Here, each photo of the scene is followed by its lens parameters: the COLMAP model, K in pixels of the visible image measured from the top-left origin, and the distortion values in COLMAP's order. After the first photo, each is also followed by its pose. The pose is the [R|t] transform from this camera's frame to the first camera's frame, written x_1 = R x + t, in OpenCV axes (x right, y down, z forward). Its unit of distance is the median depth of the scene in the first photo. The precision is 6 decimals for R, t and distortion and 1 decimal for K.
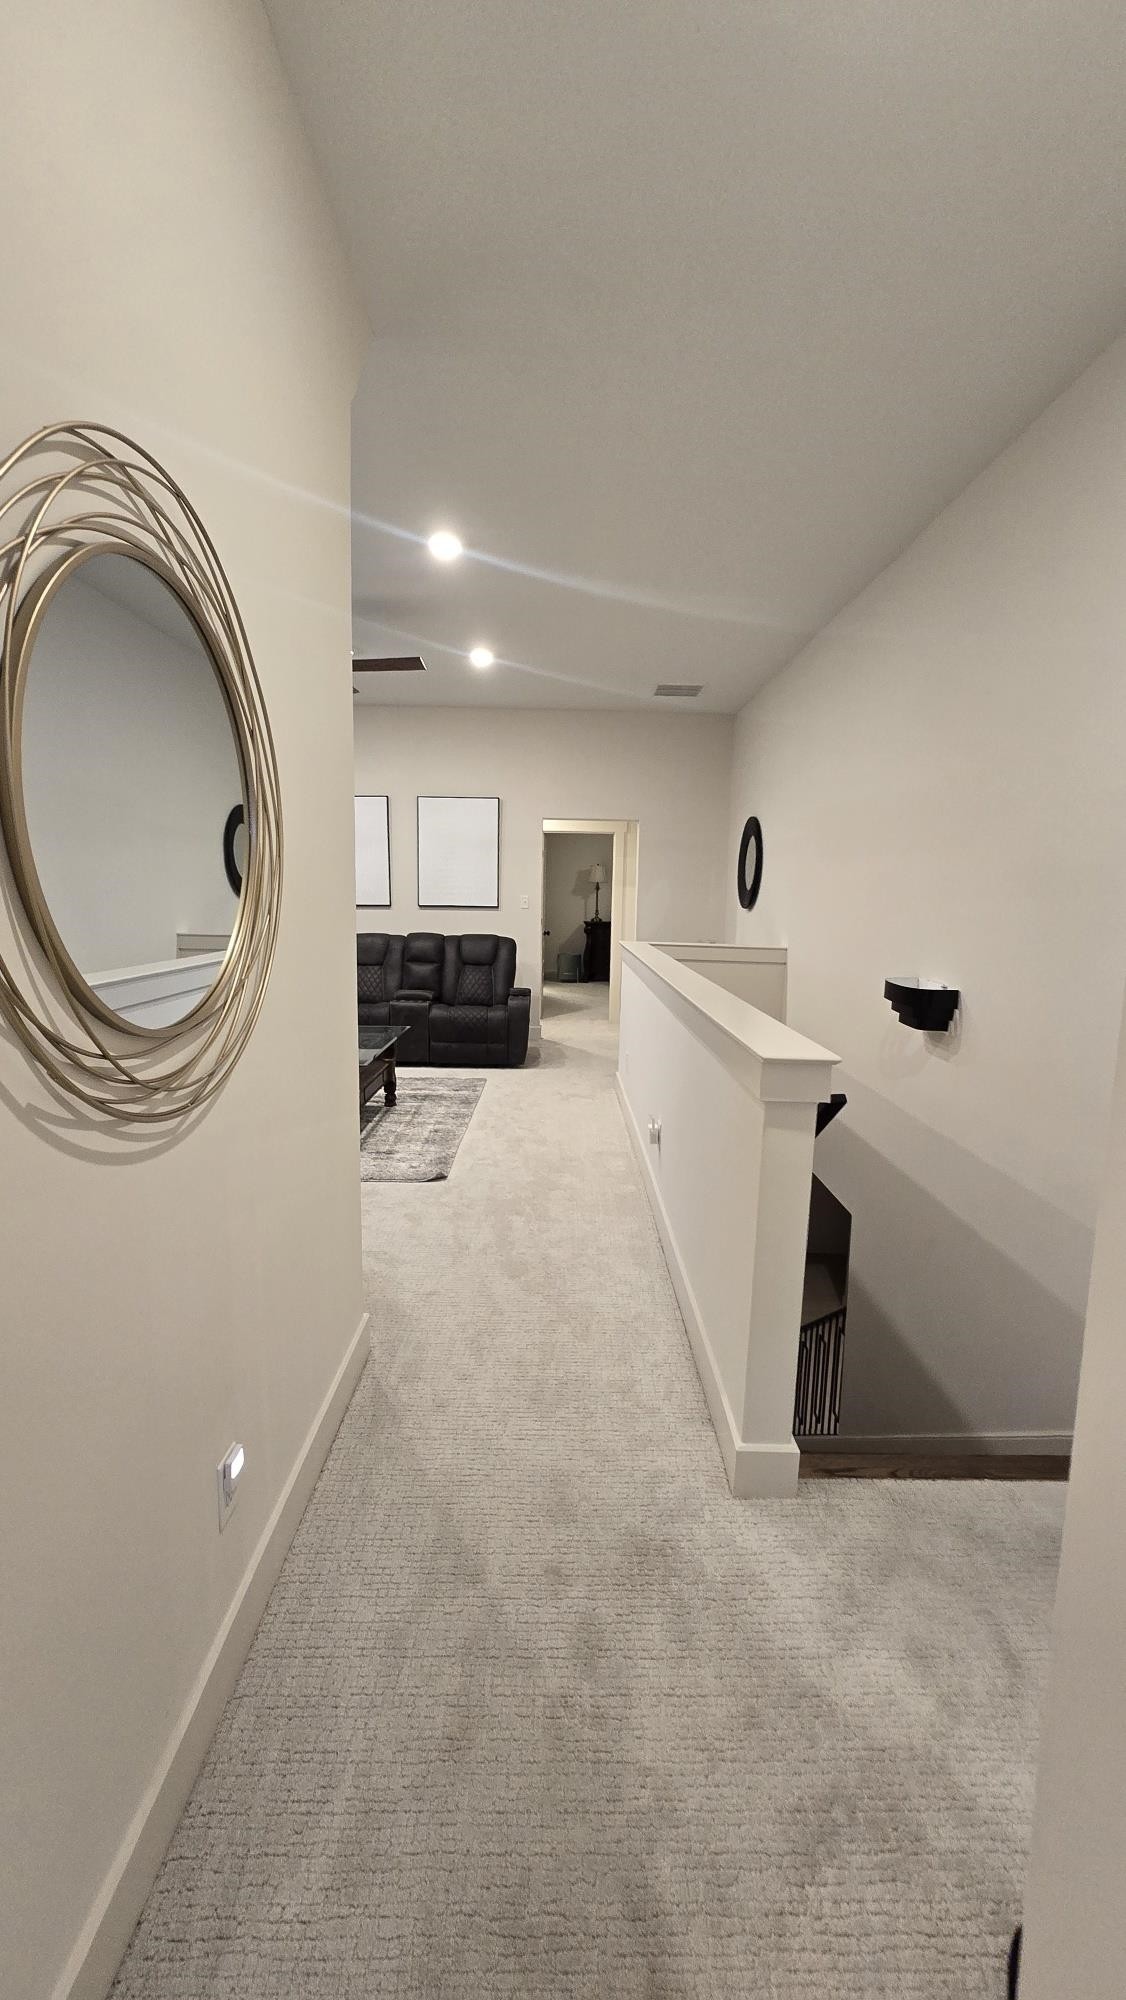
lens RADIAL K [[841.4, 0, 563.0], [0, 841.4, 1039.8], [0, 0, 1]] dist [-0.017690, -0.000467]
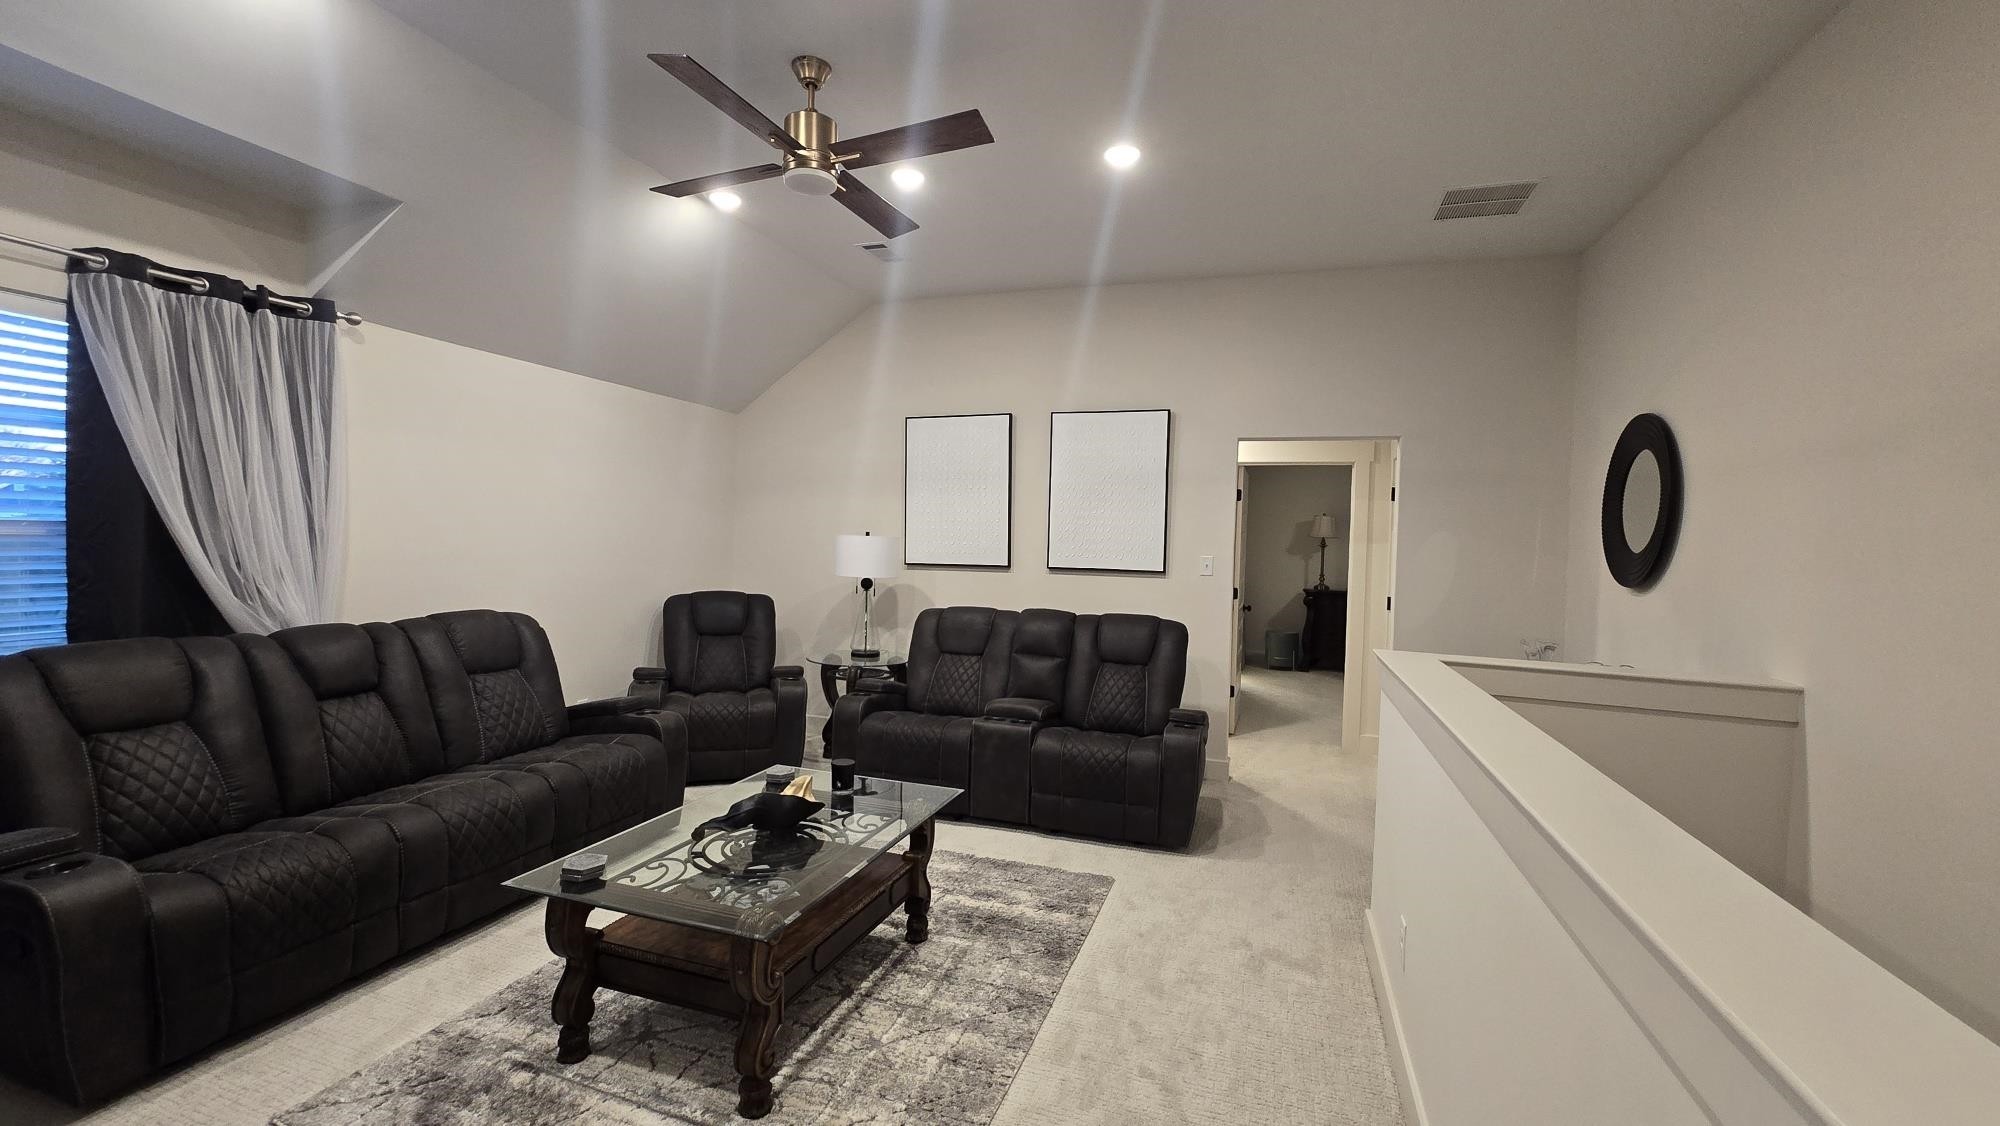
lens RADIAL K [[841.4, 0, 1003.2], [0, 841.4, 561.0], [0, 0, 1]] dist [-0.017690, -0.000467]
pose [[0.949300, 0.016132, -0.313958, 0.009149], [-0.065132, 0.987106, -0.146218, -0.066771], [0.307551, 0.159253, 0.938110, 0.368879]]
